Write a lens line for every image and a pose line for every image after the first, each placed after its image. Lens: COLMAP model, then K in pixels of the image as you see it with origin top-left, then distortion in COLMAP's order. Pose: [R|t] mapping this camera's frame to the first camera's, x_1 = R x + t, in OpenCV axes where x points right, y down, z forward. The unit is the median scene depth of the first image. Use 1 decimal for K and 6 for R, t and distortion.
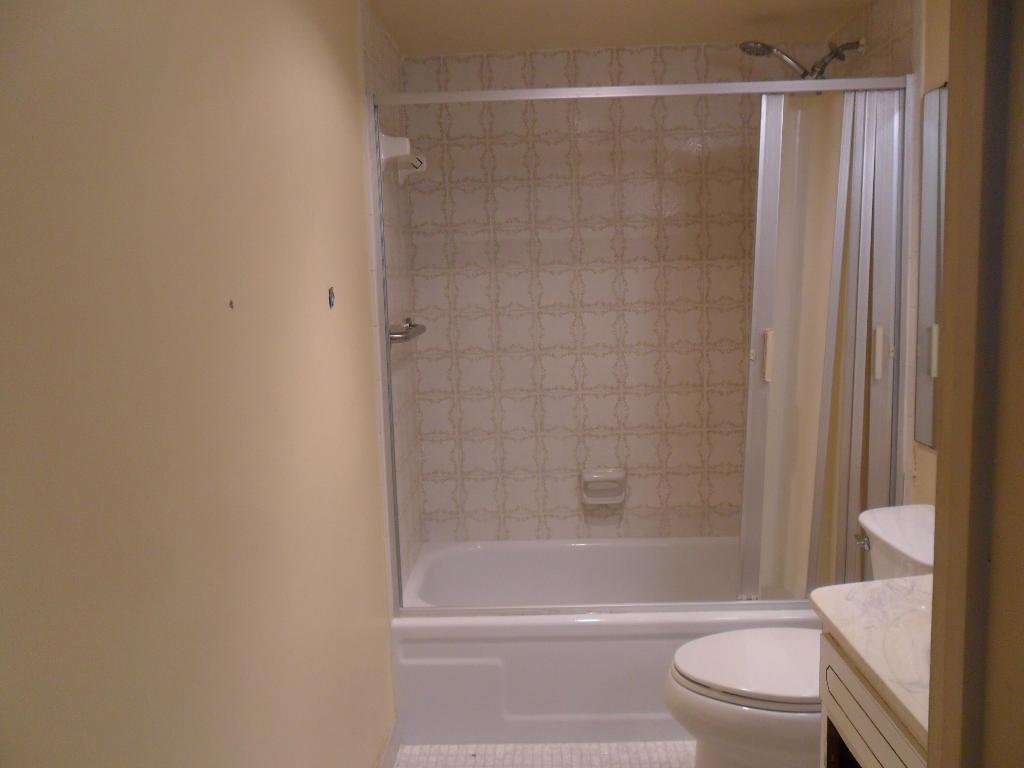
lens RADIAL K [[830.8, 0, 514.8], [0, 830.8, 380.2], [0, 0, 1]] dist [-0.039464, 0.027694]
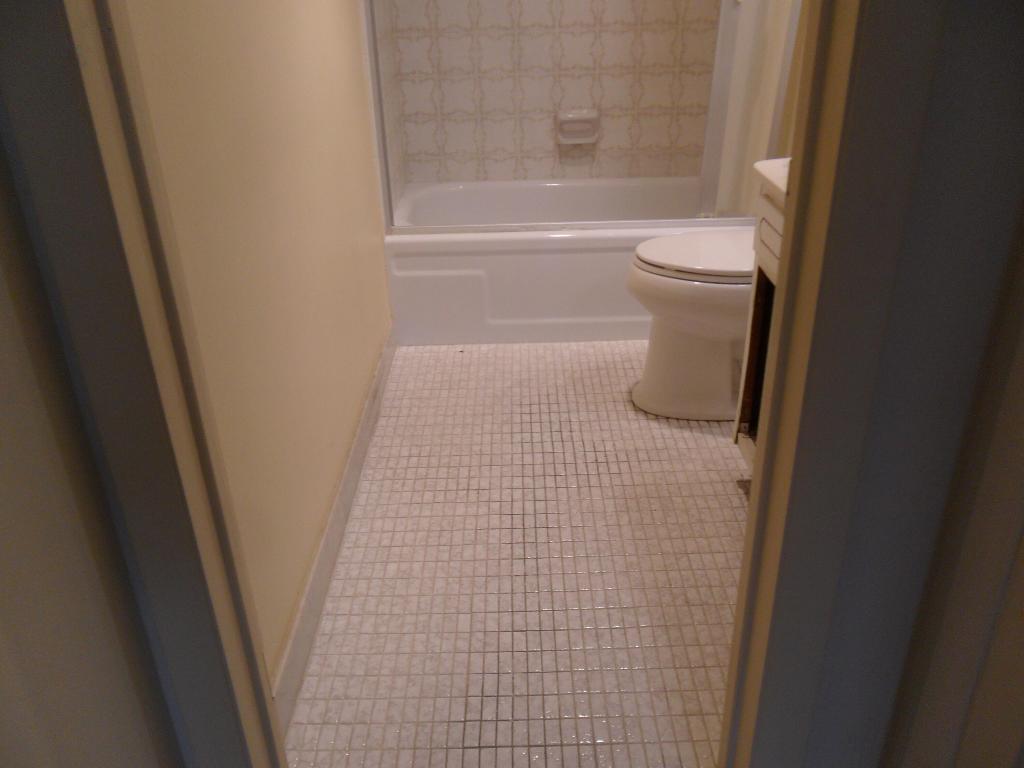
lens RADIAL K [[830.8, 0, 516.0], [0, 830.8, 381.5], [0, 0, 1]] dist [-0.039464, 0.027694]
pose [[0.999390, -0.010860, 0.033181, -0.011244], [-0.001240, 0.938754, 0.344586, 0.082515], [-0.034891, -0.344417, 0.938168, -0.105452]]
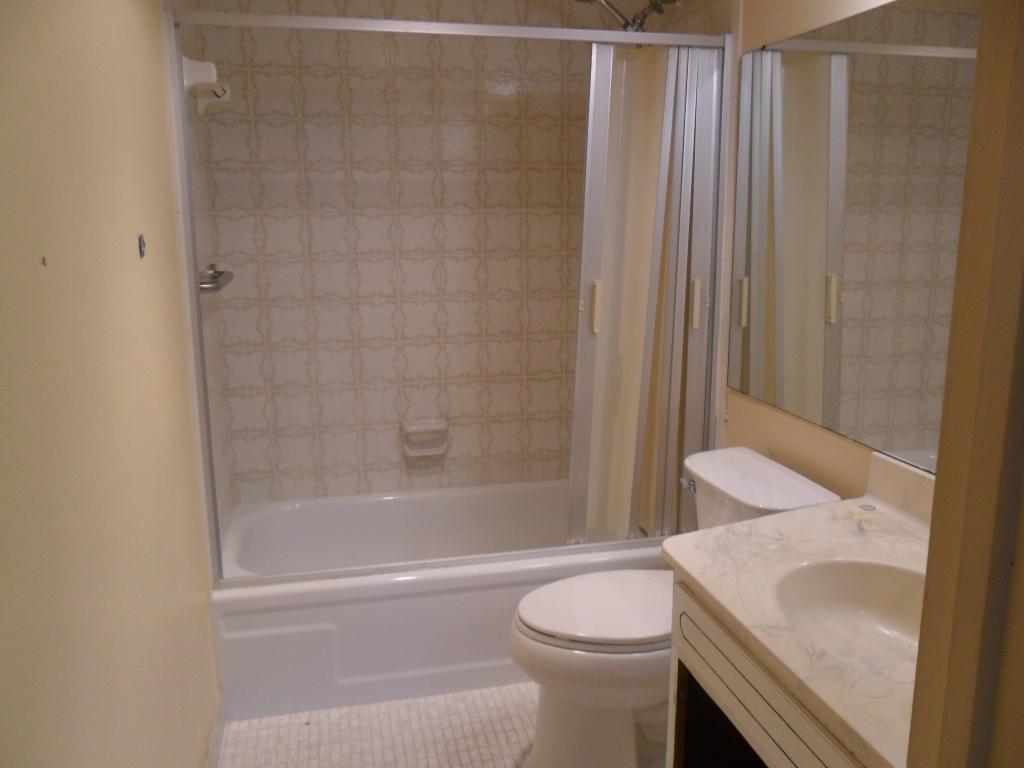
lens RADIAL K [[830.8, 0, 517.5], [0, 830.8, 379.6], [0, 0, 1]] dist [-0.039464, 0.027694]
pose [[0.966389, -0.025237, 0.255841, -0.044485], [0.006586, 0.997274, 0.073496, -0.014258], [-0.256998, -0.069341, 0.963921, 0.032676]]
